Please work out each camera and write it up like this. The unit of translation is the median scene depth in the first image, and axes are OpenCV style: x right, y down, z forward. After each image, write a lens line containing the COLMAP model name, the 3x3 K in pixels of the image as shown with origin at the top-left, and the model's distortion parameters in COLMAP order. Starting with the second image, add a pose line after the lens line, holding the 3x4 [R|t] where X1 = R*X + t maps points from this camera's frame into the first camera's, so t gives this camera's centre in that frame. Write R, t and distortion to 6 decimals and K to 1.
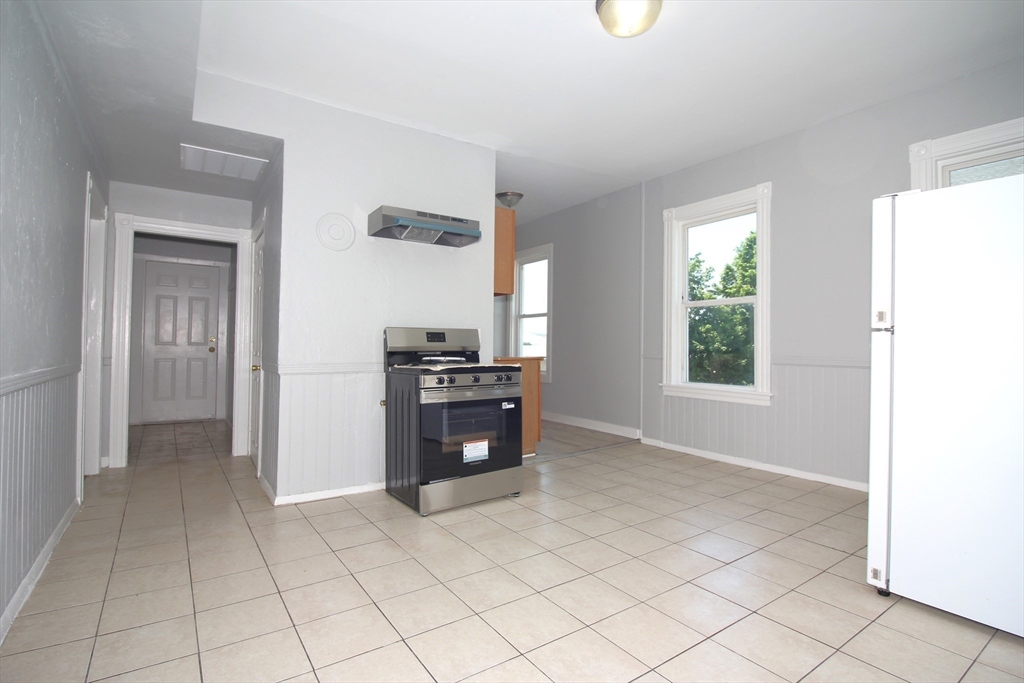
lens RADIAL K [[499.3, 0, 512.0], [0, 499.3, 341.5], [0, 0, 1]] dist [0.000778, 0.000035]
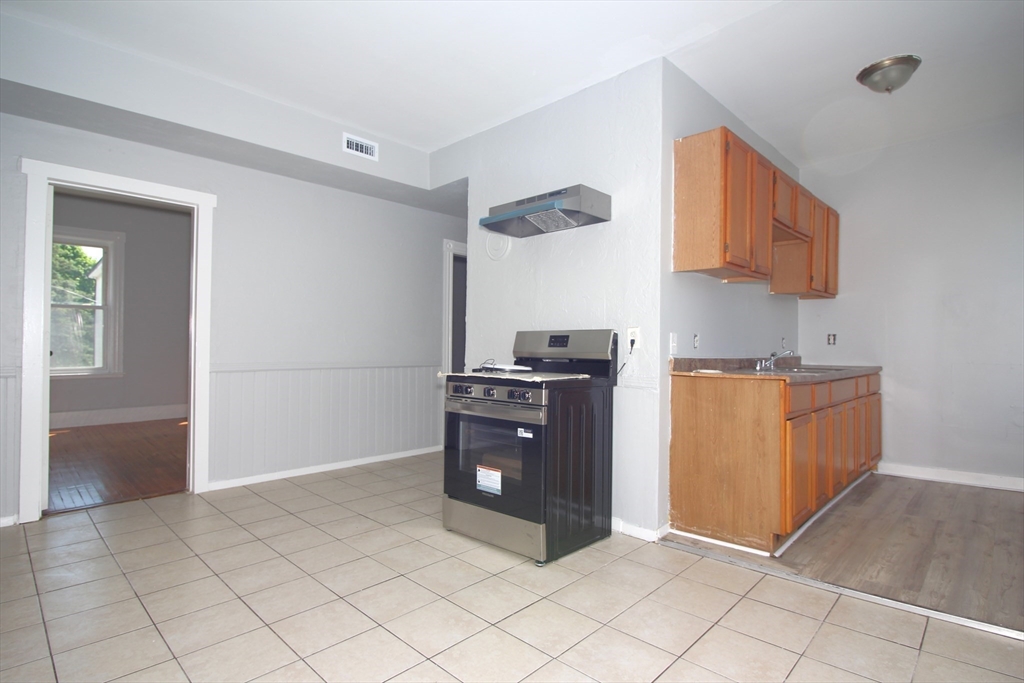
lens RADIAL K [[513.3, 0, 512.0], [0, 513.3, 341.5], [0, 0, 1]] dist [-0.000296, -0.000149]
pose [[0.190610, -0.012467, -0.981587, 0.730316], [0.000306, 0.999920, -0.012640, 0.002622], [0.981666, 0.002109, 0.190599, 0.837426]]
